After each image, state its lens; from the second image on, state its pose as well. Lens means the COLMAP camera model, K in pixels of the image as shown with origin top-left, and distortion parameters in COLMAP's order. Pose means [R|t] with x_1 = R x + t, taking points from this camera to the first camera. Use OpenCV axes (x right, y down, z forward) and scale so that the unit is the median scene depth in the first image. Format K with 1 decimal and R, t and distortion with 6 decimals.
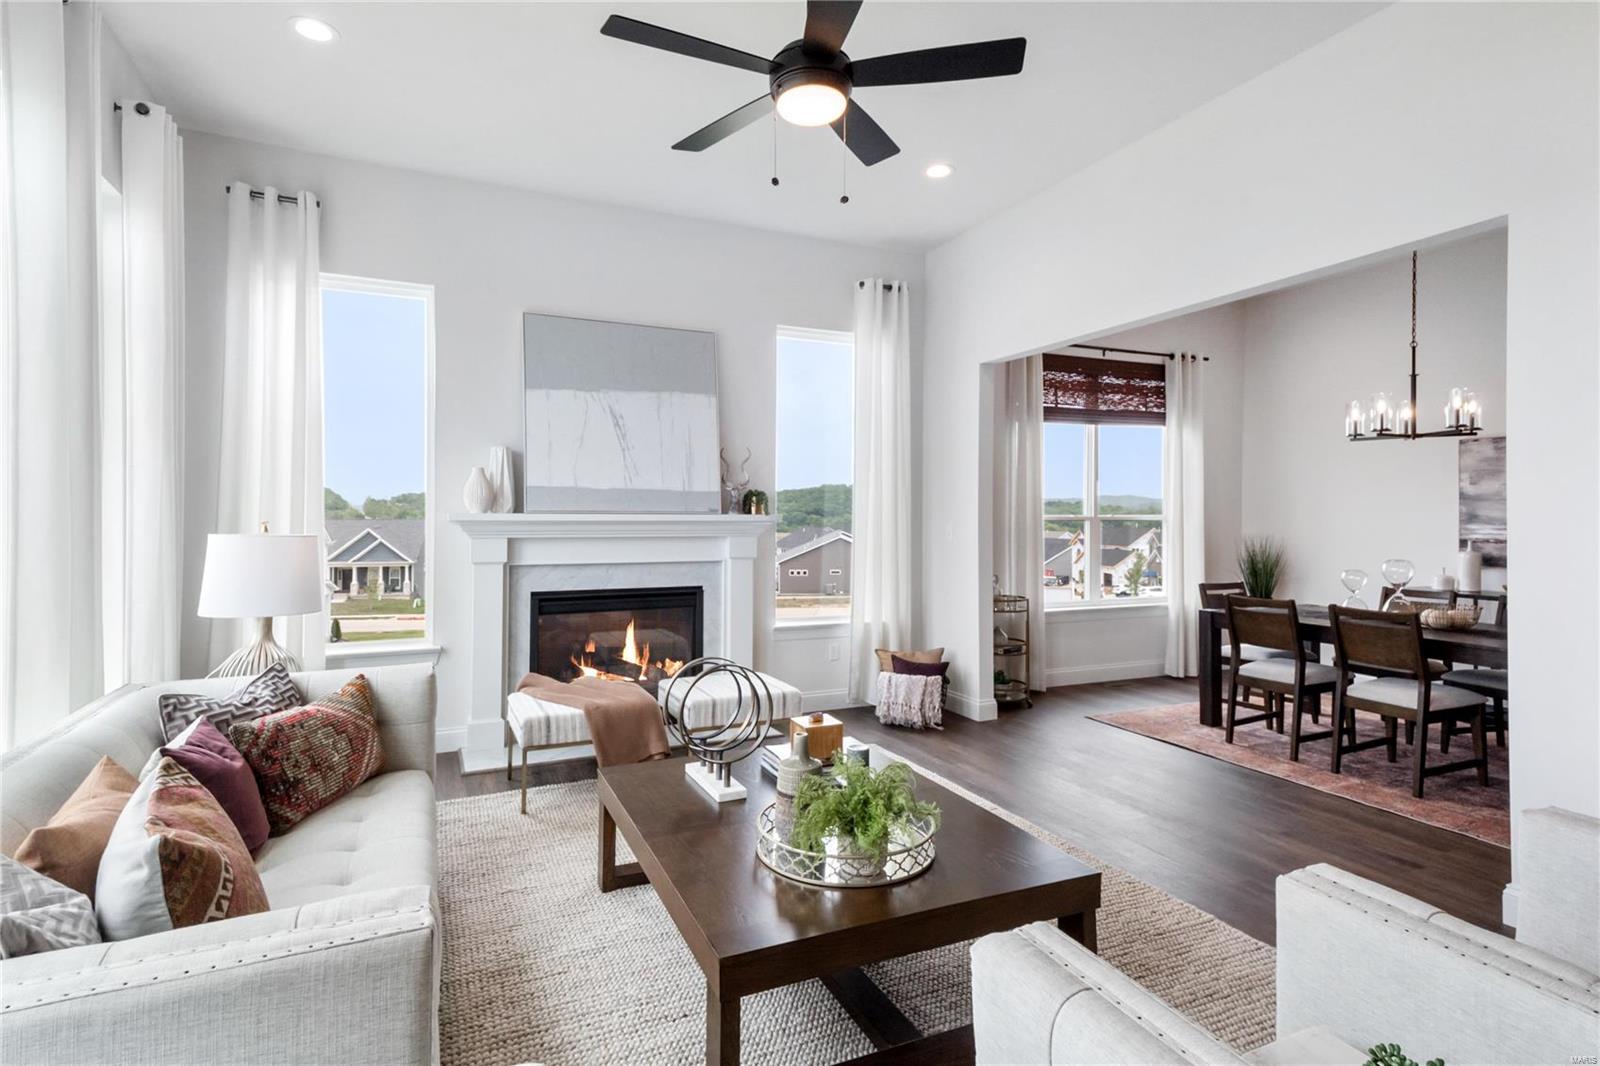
lens RADIAL K [[815.0, 0, 799.7], [0, 815.0, 526.9], [0, 0, 1]] dist [0.047932, -0.020325]
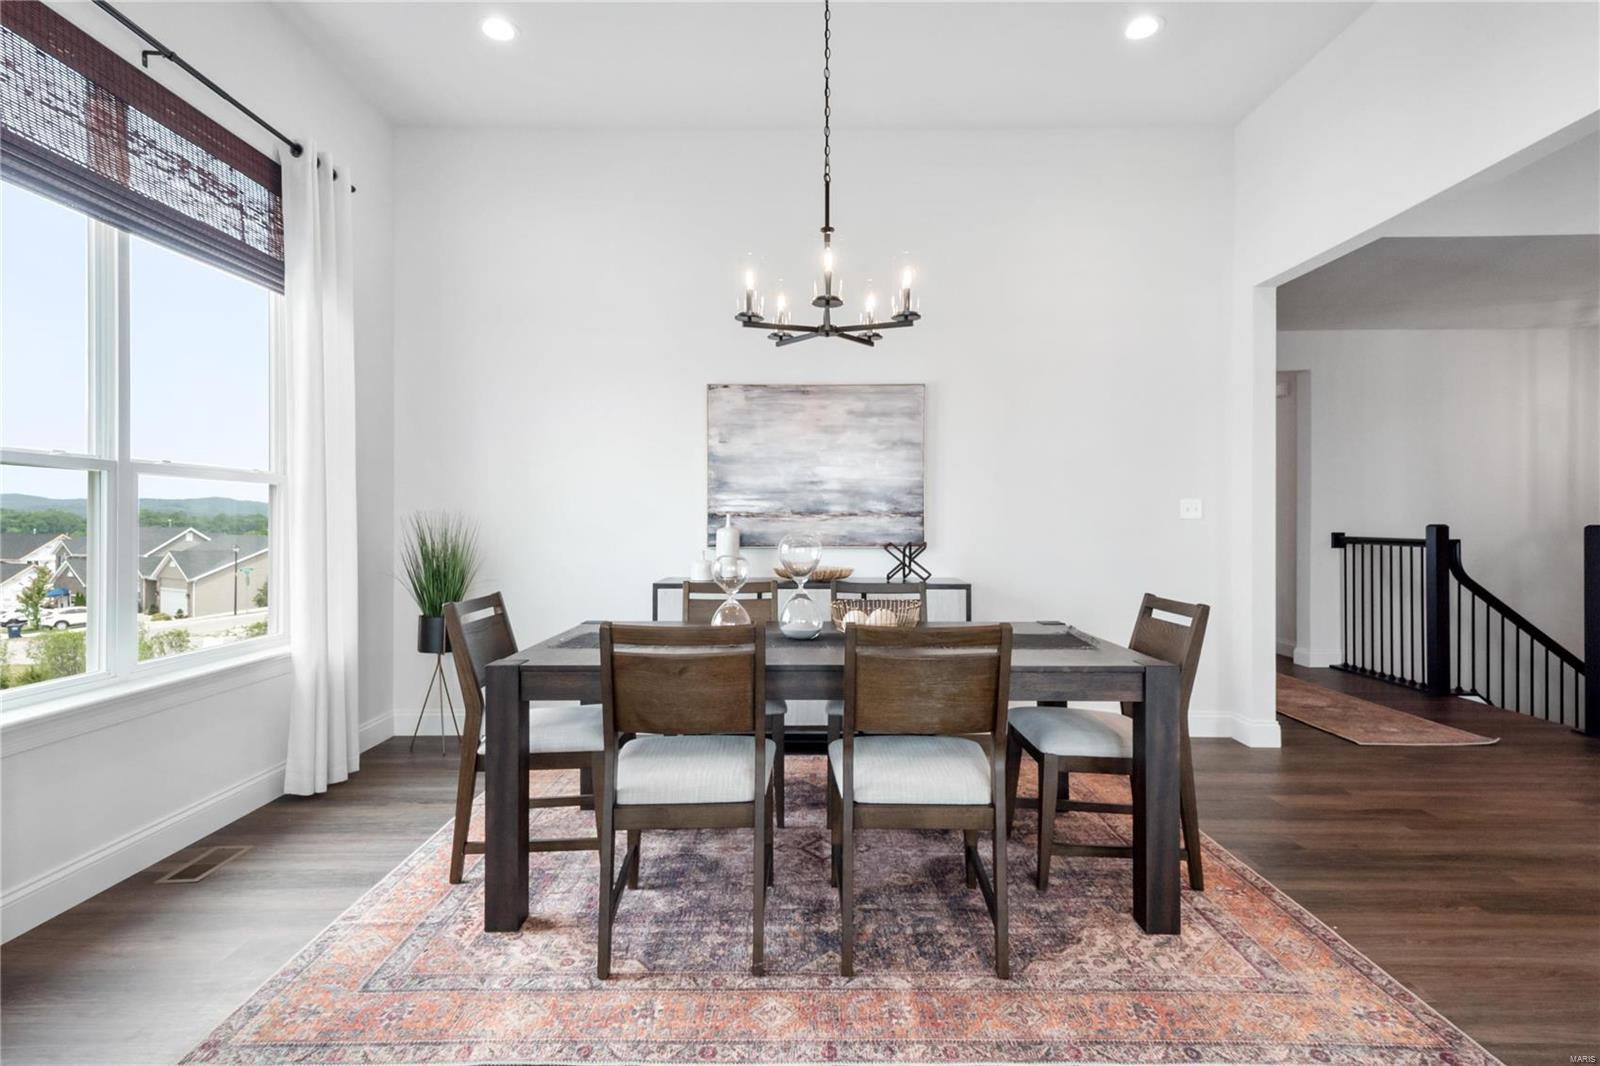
lens RADIAL K [[793.2, 0, 801.4], [0, 793.2, 520.1], [0, 0, 1]] dist [0.044373, -0.017373]
pose [[0.409116, 0.000921, 0.912482, 0.171650], [0.011811, 0.999910, -0.006304, 0.029609], [-0.912406, 0.013357, 0.409069, 0.682533]]
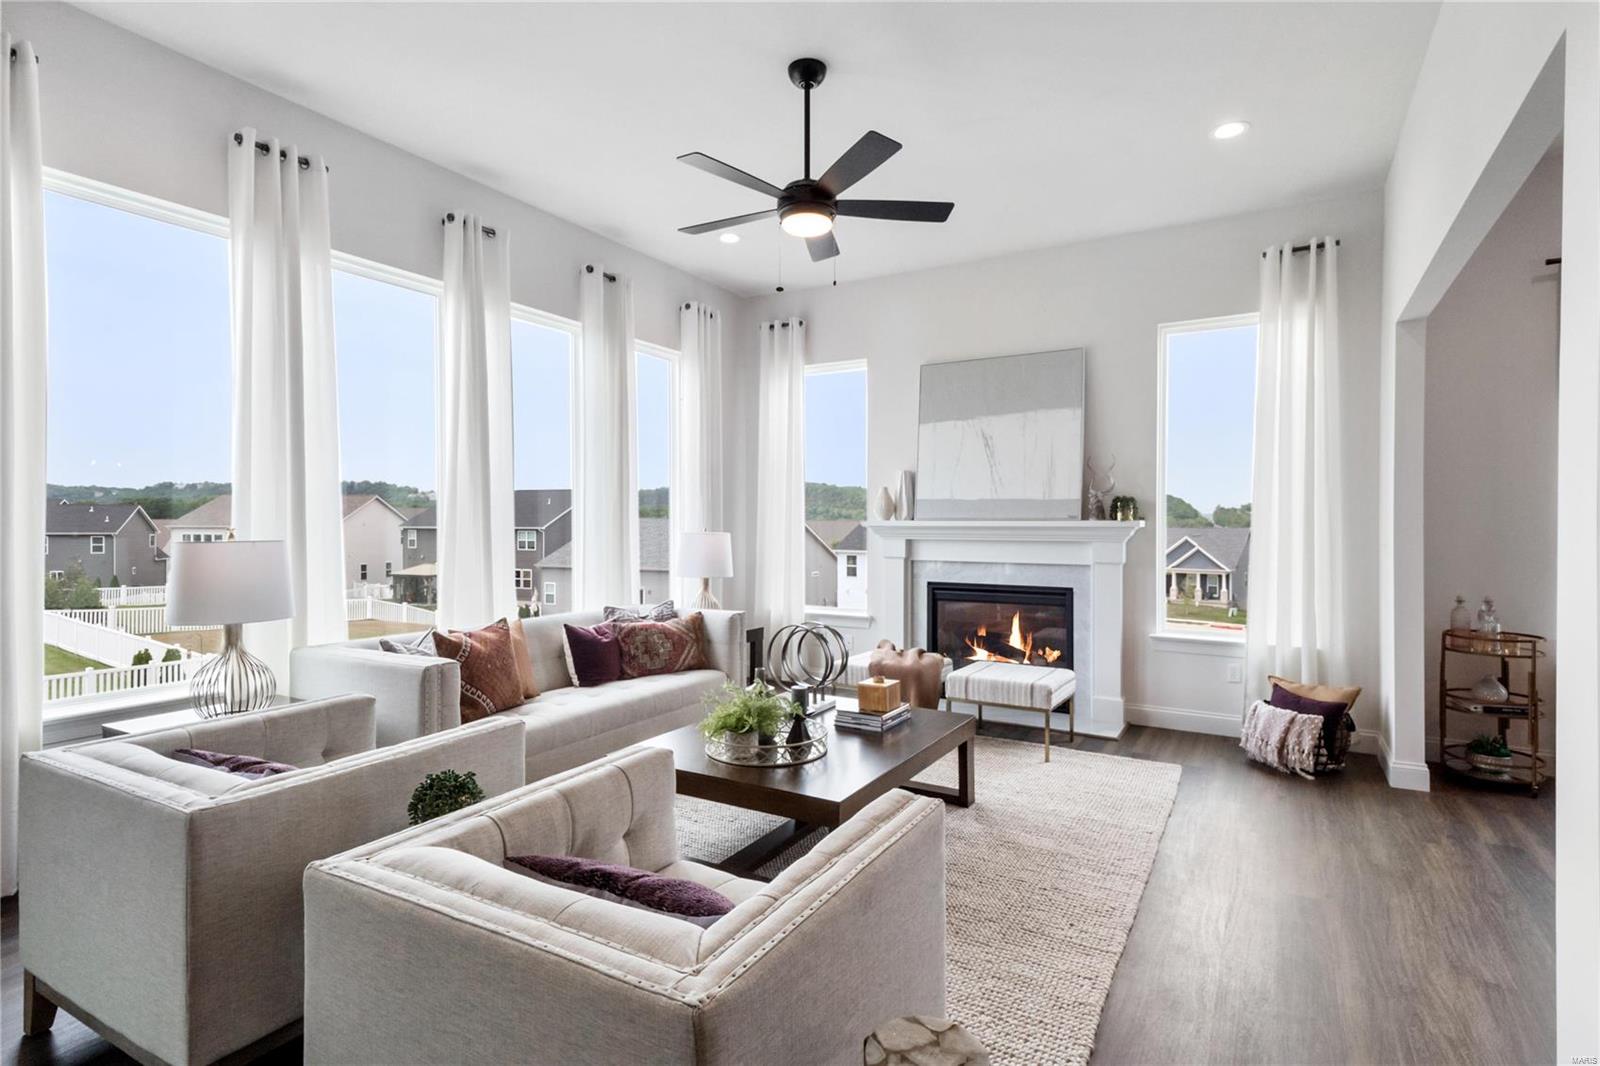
lens RADIAL K [[815.0, 0, 799.7], [0, 815.0, 526.9], [0, 0, 1]] dist [0.047932, -0.020325]
pose [[0.576902, 0.003759, -0.816805, 0.546083], [-0.011996, 0.999921, -0.003870, 0.001299], [0.816726, 0.012031, 0.576901, 0.090441]]
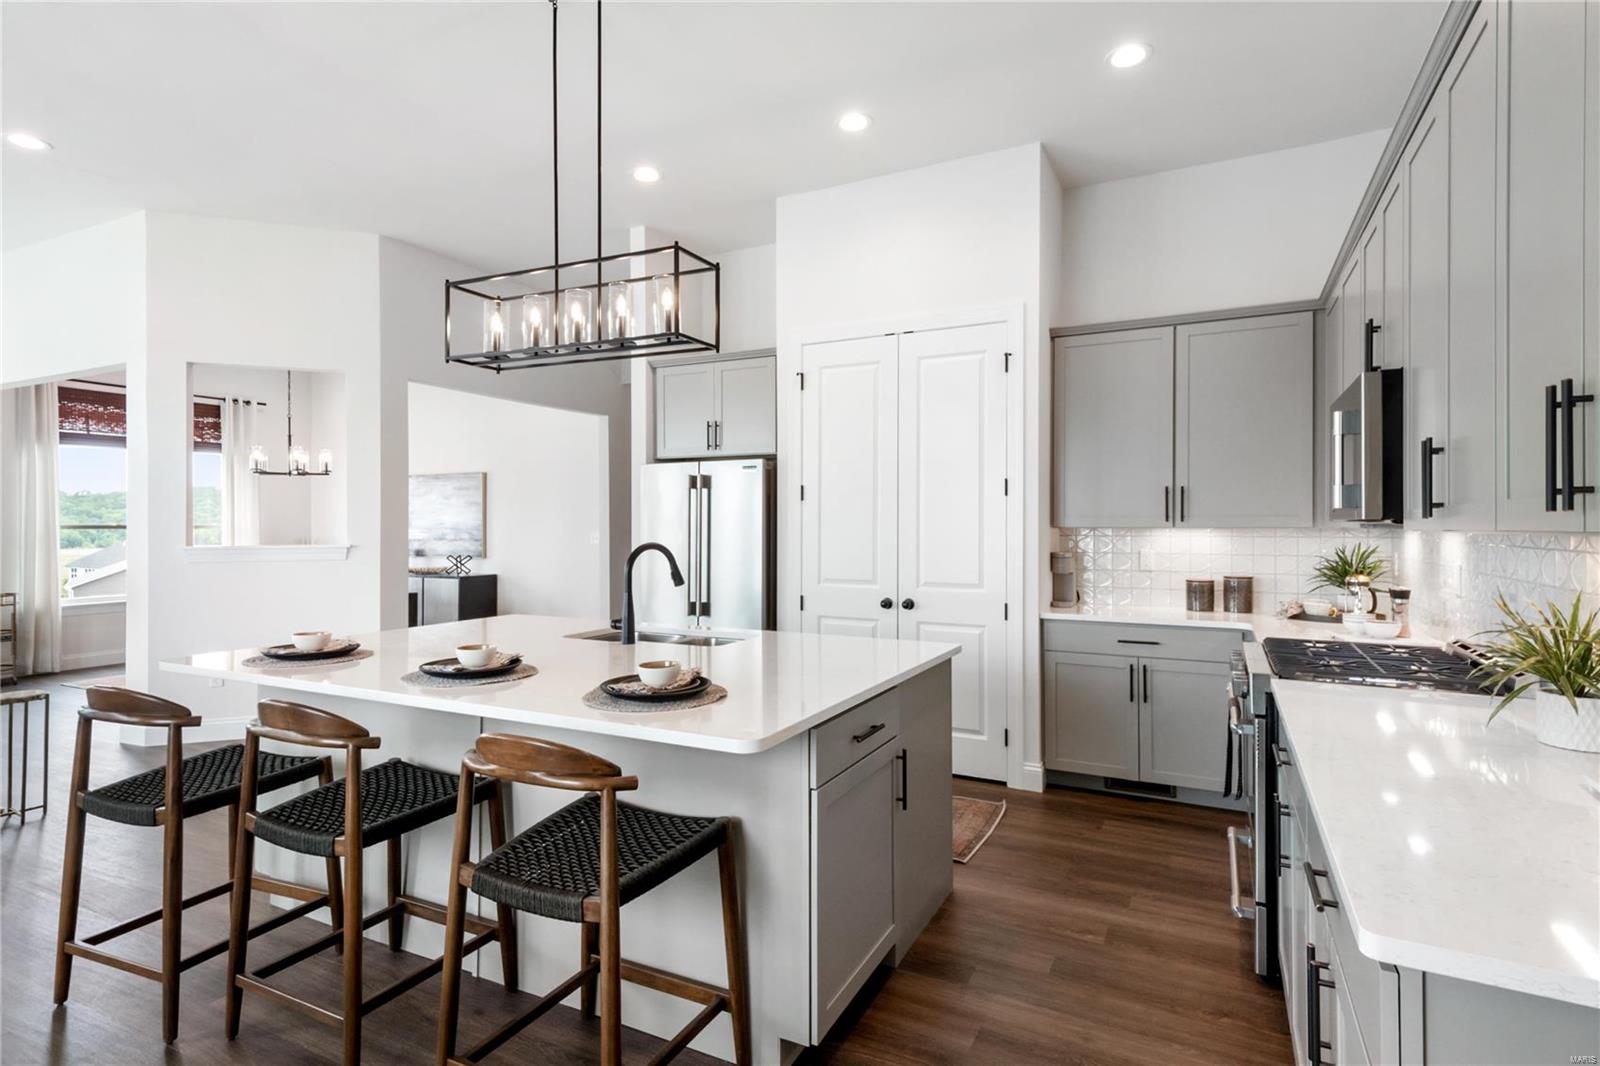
lens RADIAL K [[806.0, 0, 794.9], [0, 806.0, 530.7], [0, 0, 1]] dist [0.040121, 0.000049]
pose [[0.781075, -0.005431, 0.624414, 0.449048], [0.009548, 0.999949, -0.003246, 0.011811], [-0.624364, 0.008498, 0.781087, -0.712543]]
